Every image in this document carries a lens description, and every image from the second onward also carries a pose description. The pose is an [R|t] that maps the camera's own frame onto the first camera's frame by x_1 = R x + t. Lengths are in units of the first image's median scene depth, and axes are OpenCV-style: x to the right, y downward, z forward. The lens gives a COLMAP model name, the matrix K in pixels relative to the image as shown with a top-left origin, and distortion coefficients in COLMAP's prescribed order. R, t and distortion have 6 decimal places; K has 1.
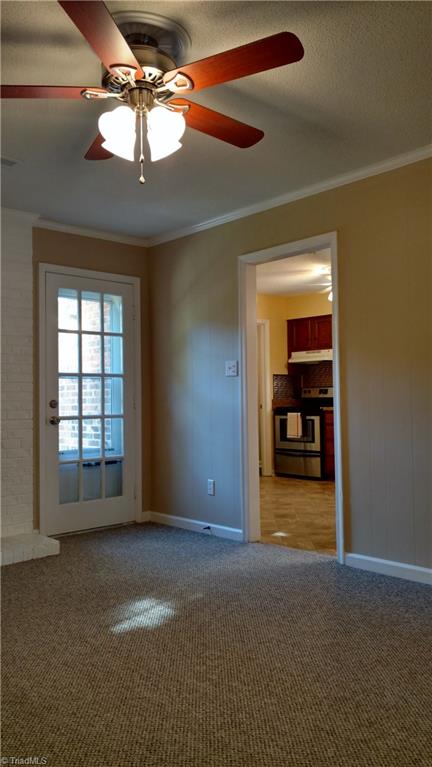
lens RADIAL K [[613.1, 0, 199.3], [0, 613.1, 382.9], [0, 0, 1]] dist [0.002018, 0.031979]
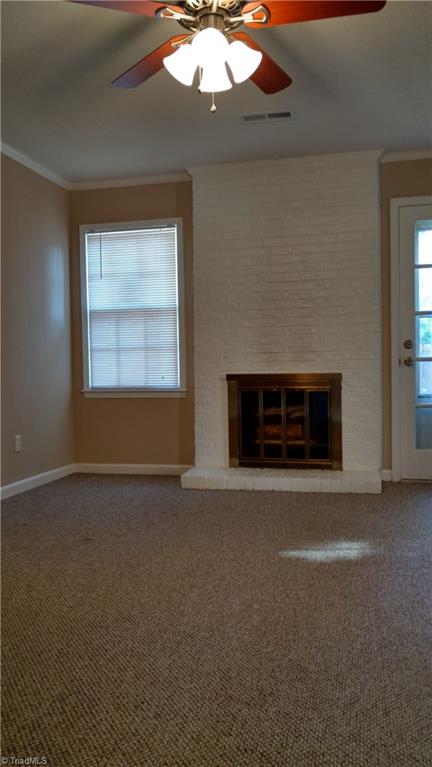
lens RADIAL K [[613.1, 0, 220.8], [0, 613.1, 384.0], [0, 0, 1]] dist [0.002018, 0.031979]
pose [[0.557290, 0.025597, -0.829923, 0.597504], [0.031041, 0.998184, 0.051630, 0.056080], [0.829737, -0.054535, 0.555483, 0.325618]]
